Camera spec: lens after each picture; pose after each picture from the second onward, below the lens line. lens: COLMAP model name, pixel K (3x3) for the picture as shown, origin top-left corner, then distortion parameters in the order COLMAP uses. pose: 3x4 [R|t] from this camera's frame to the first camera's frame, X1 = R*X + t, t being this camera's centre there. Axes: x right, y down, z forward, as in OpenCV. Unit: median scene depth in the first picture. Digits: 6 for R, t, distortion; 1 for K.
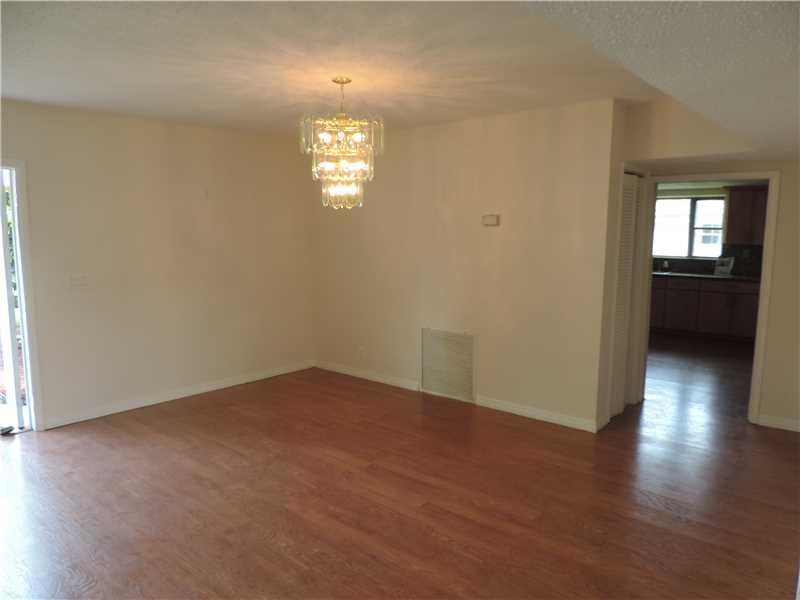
lens RADIAL K [[569.0, 0, 378.4], [0, 569.0, 302.8], [0, 0, 1]] dist [-0.002027, -0.001116]
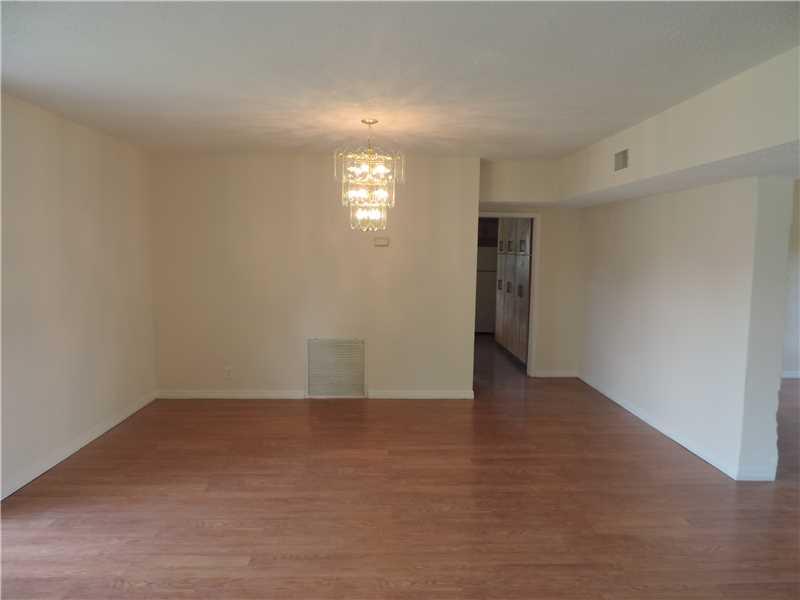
lens RADIAL K [[569.0, 0, 378.4], [0, 569.0, 302.8], [0, 0, 1]] dist [-0.002027, -0.001116]
pose [[0.761156, -0.064098, 0.645394, -0.794493], [0.088936, 0.996019, -0.005967, -0.011068], [-0.642443, 0.061940, 0.763826, 0.113981]]
